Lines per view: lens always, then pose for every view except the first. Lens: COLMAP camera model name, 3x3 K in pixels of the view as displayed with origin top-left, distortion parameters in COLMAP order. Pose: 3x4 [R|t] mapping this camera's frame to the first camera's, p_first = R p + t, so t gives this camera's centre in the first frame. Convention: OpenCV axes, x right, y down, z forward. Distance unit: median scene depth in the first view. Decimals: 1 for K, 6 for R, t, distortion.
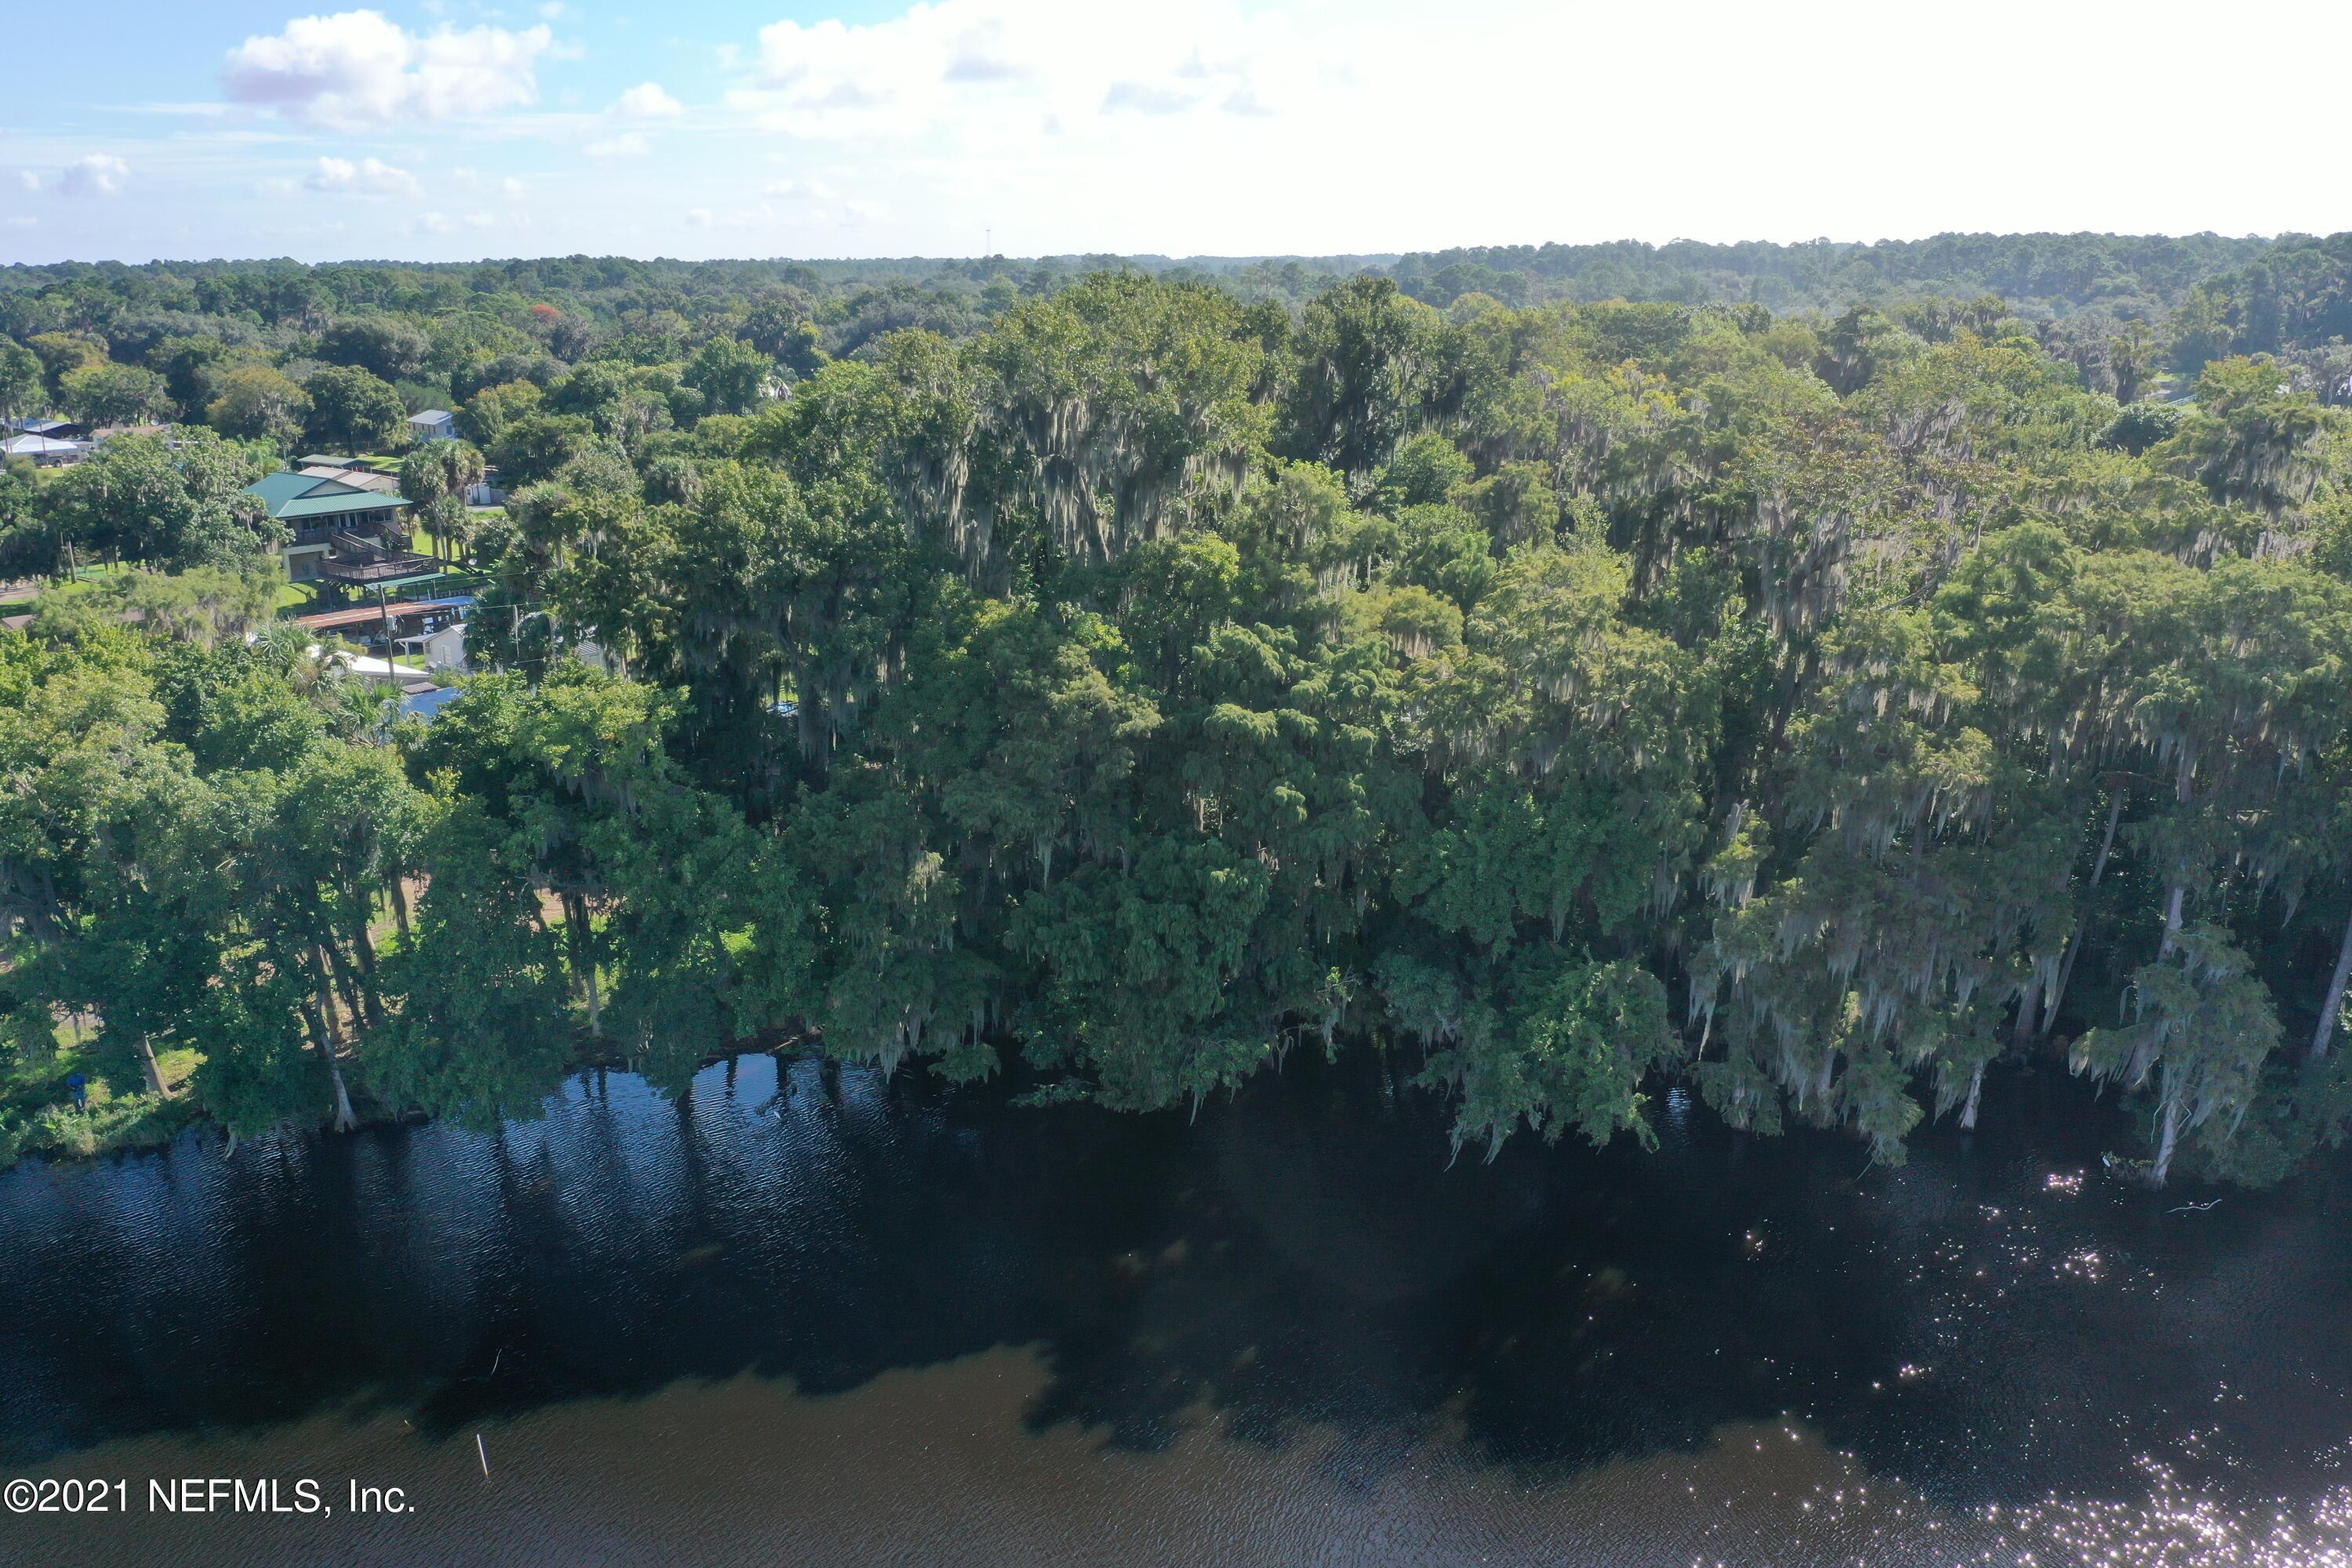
lens RADIAL K [[1854.5, 0, 1173.2], [0, 1854.5, 793.2], [0, 0, 1]] dist [-0.001492, 0.003218]
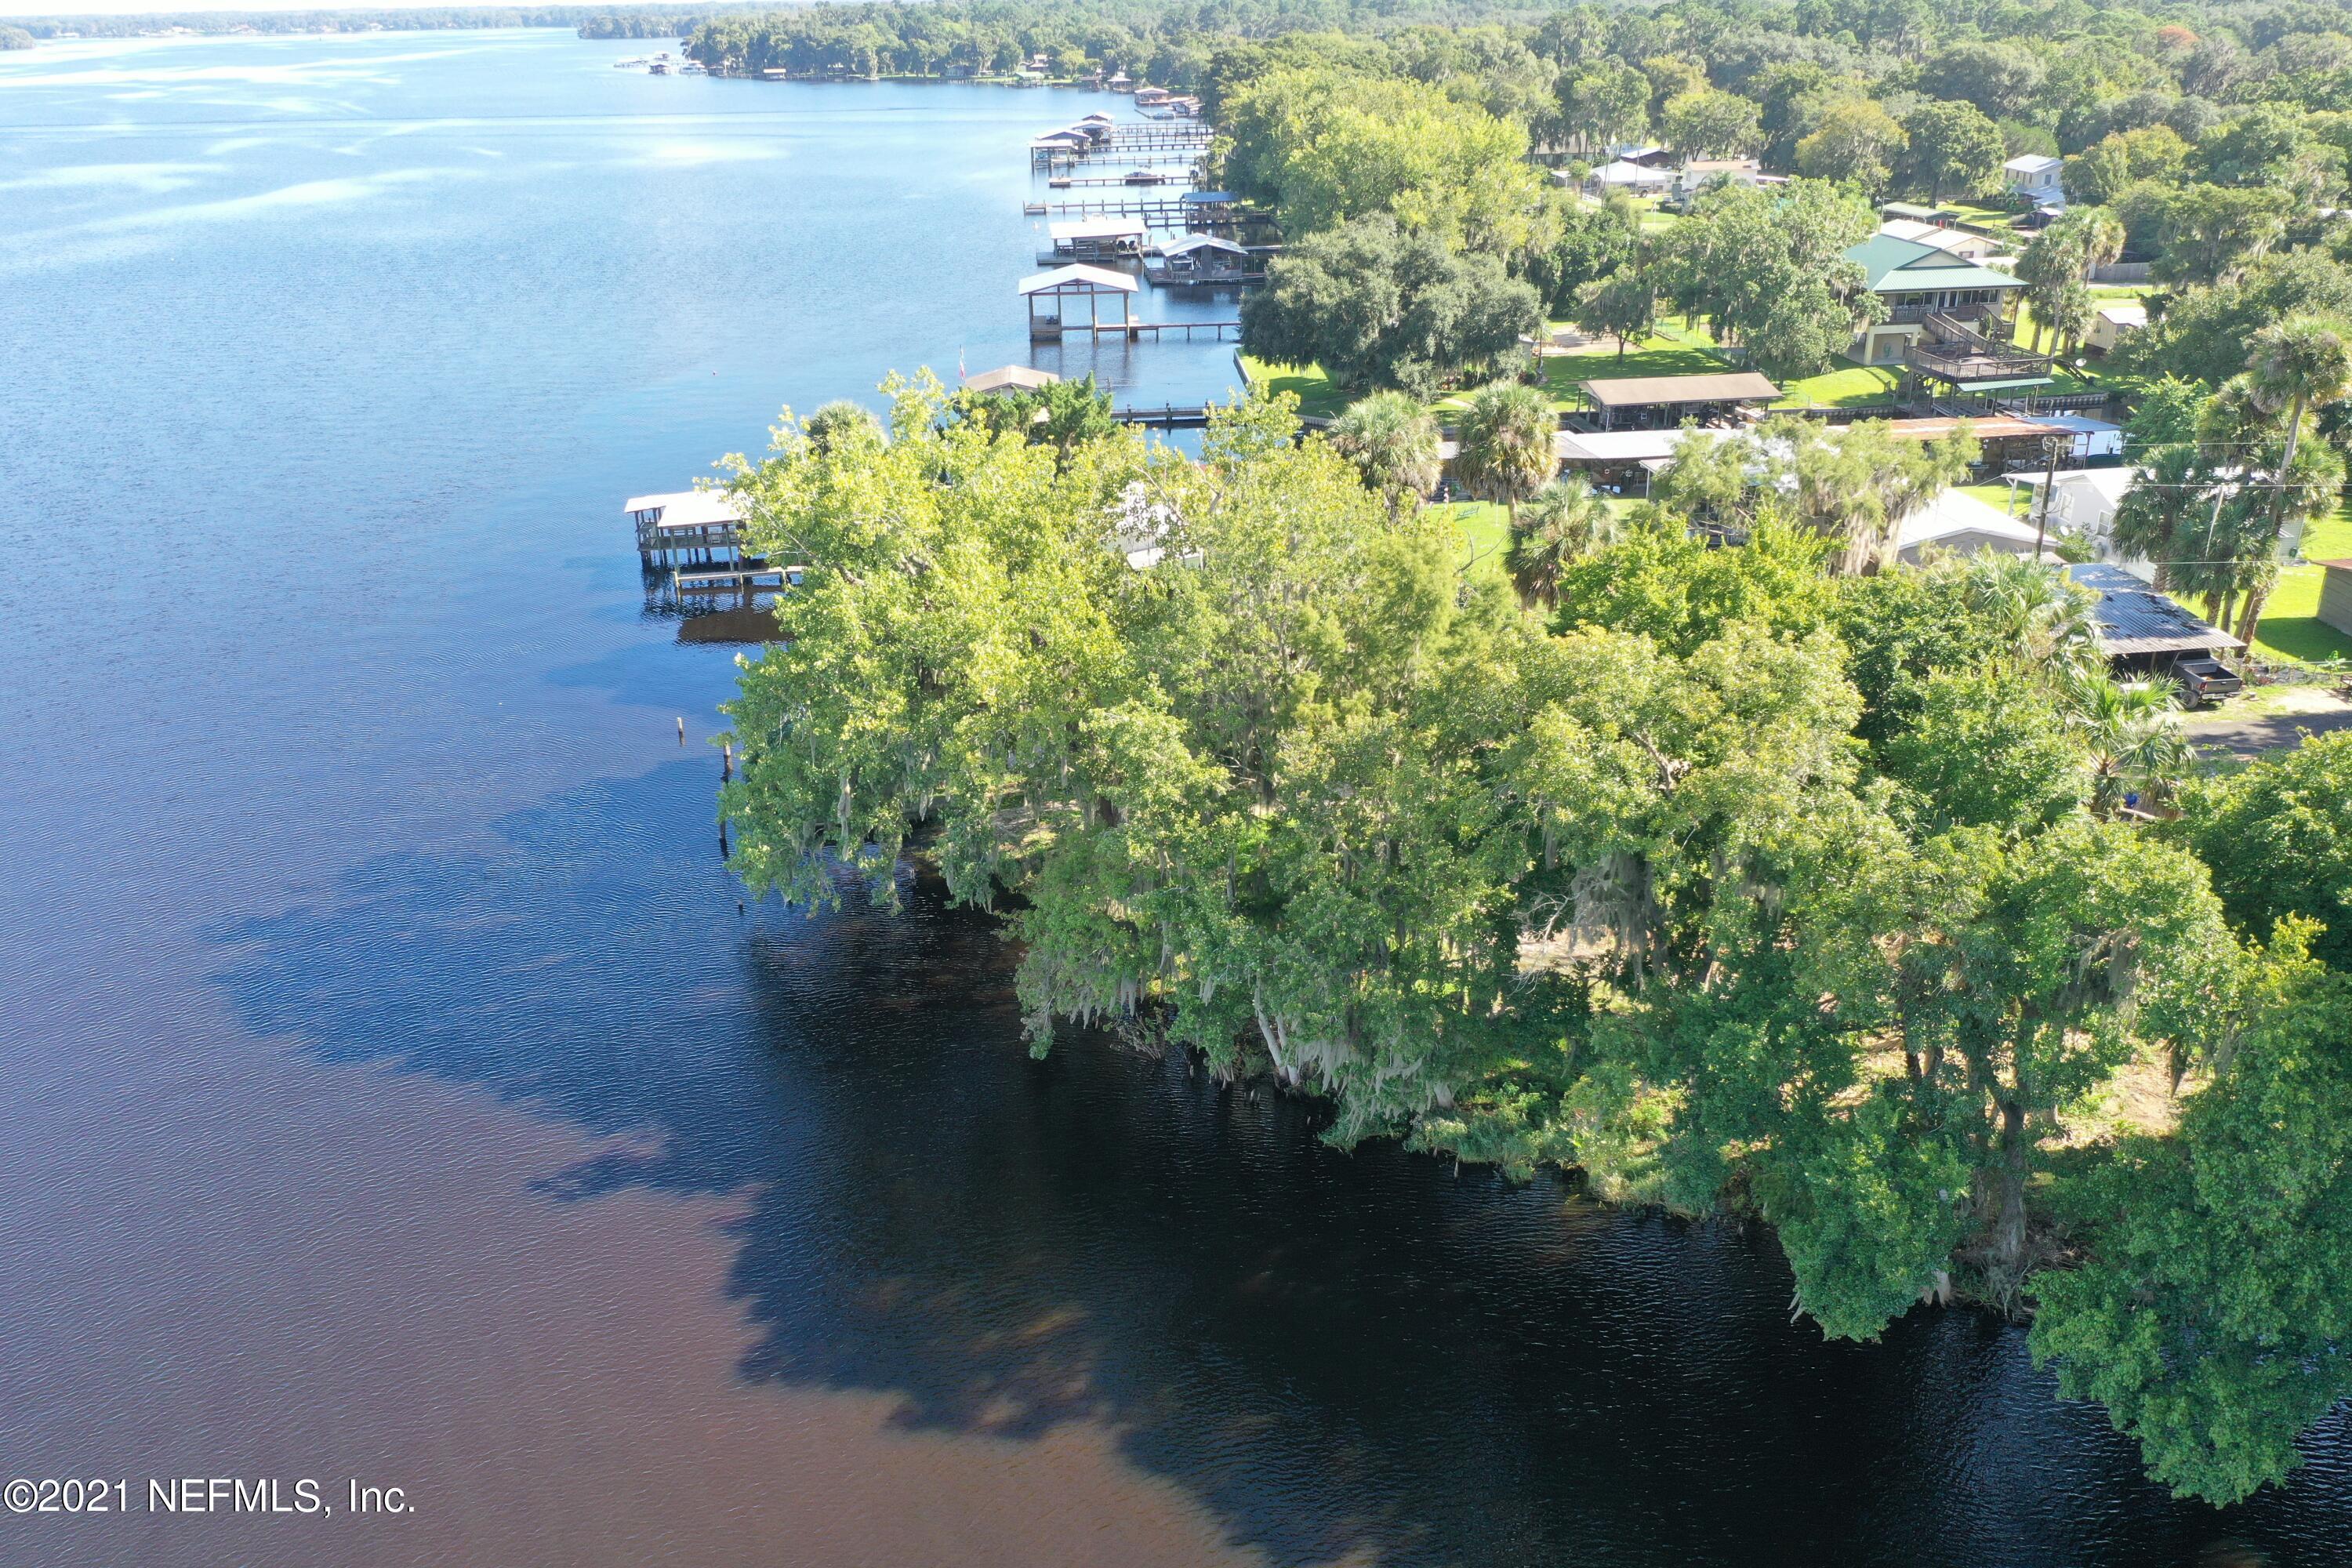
lens RADIAL K [[1848.8, 0, 1168.9], [0, 1848.8, 791.3], [0, 0, 1]] dist [0.000567, 0.004994]
pose [[0.723223, 0.267141, -0.636856, -0.109740], [-0.177061, 0.963058, 0.202900, -0.041451], [0.667532, -0.033979, 0.743806, 0.121100]]
